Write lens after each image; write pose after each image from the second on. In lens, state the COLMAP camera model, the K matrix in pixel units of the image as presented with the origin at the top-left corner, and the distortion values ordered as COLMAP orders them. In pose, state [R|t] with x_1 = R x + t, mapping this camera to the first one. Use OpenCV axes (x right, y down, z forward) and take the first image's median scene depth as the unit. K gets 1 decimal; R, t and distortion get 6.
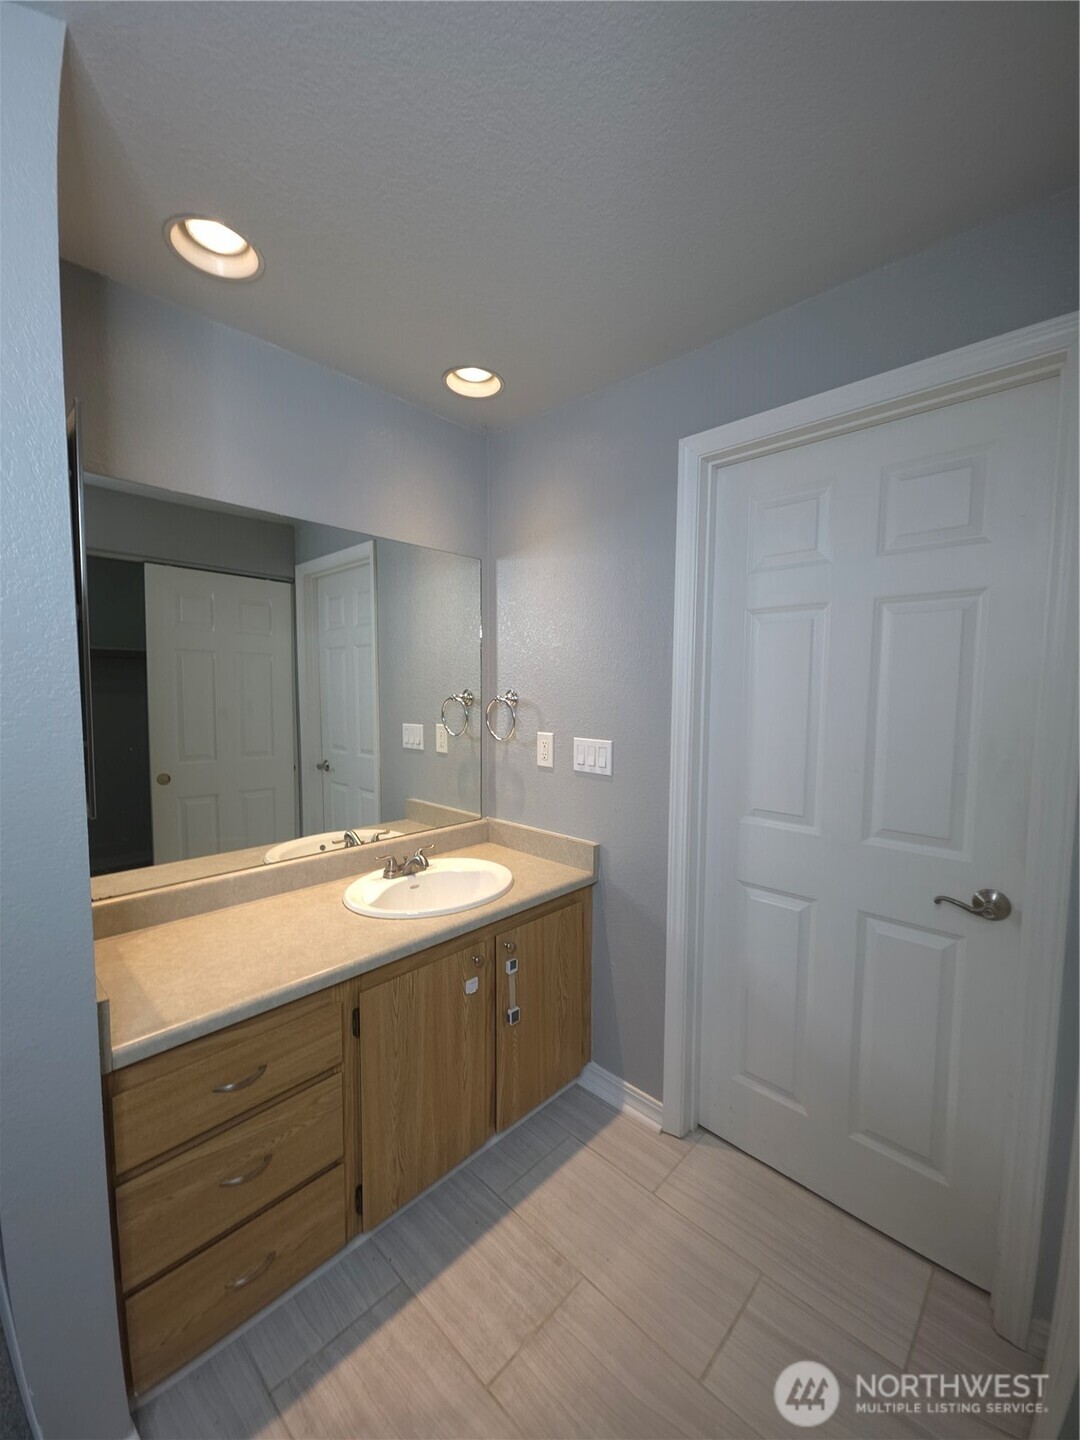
lens RADIAL K [[574.0, 0, 545.3], [0, 574.0, 730.6], [0, 0, 1]] dist [0.020714, -0.010933]
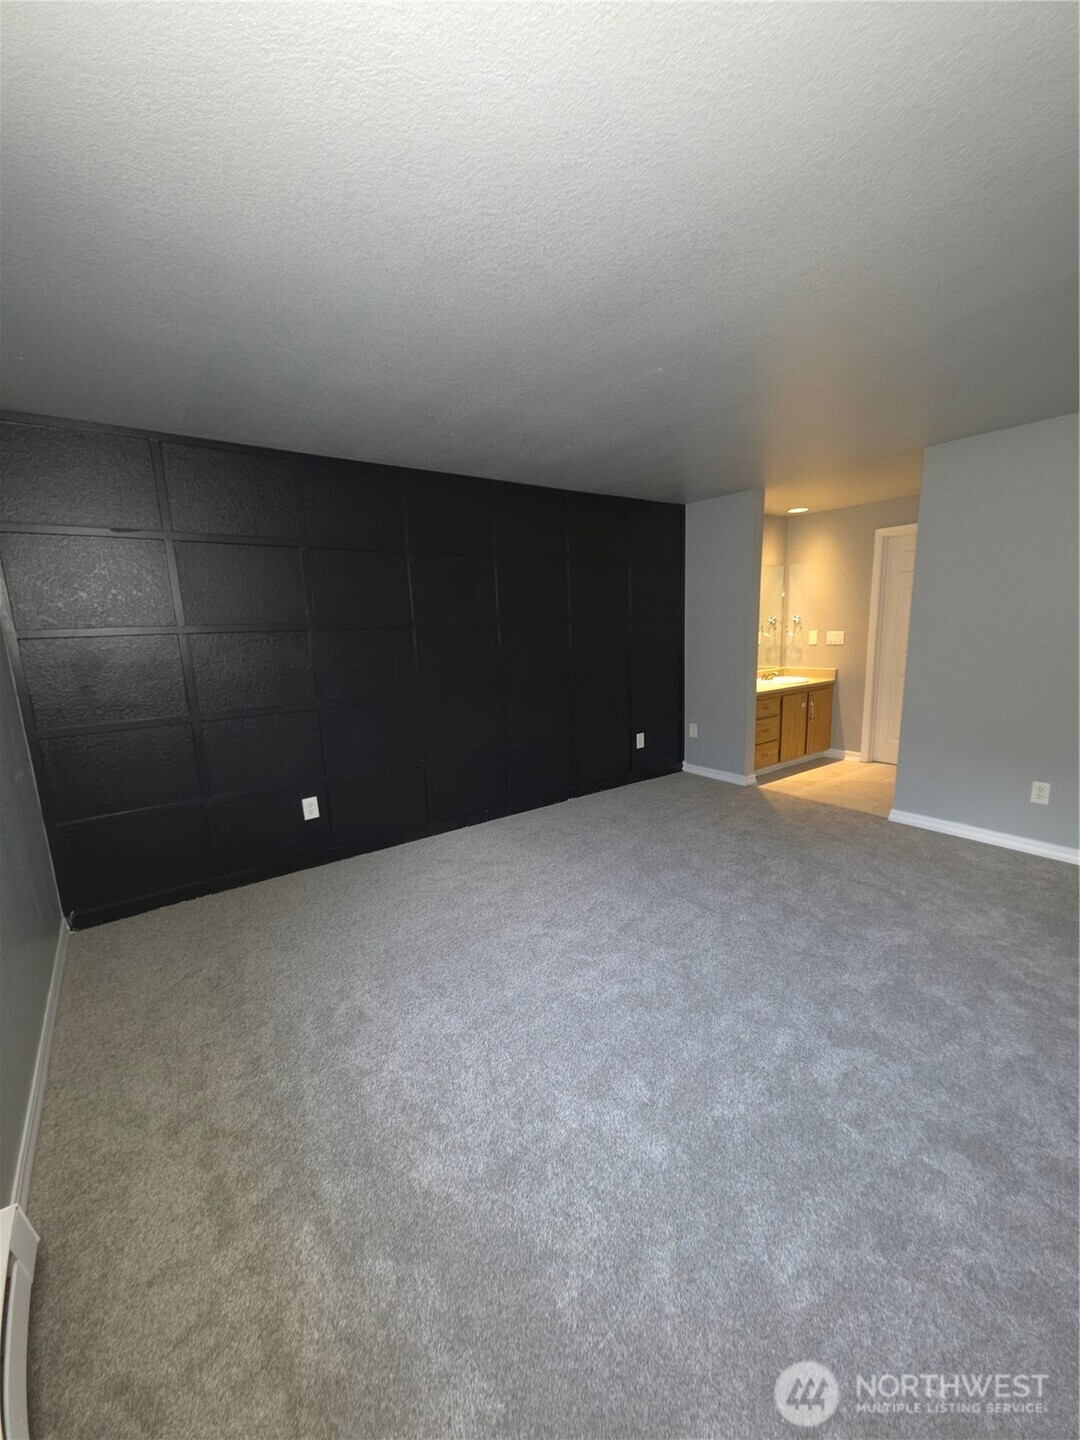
lens RADIAL K [[574.0, 0, 545.3], [0, 574.0, 730.6], [0, 0, 1]] dist [0.020714, -0.010933]
pose [[0.982965, -0.011442, -0.183436, -0.810857], [0.030594, 0.994322, 0.101924, 0.167019], [0.181228, -0.105799, 0.977733, -2.100177]]
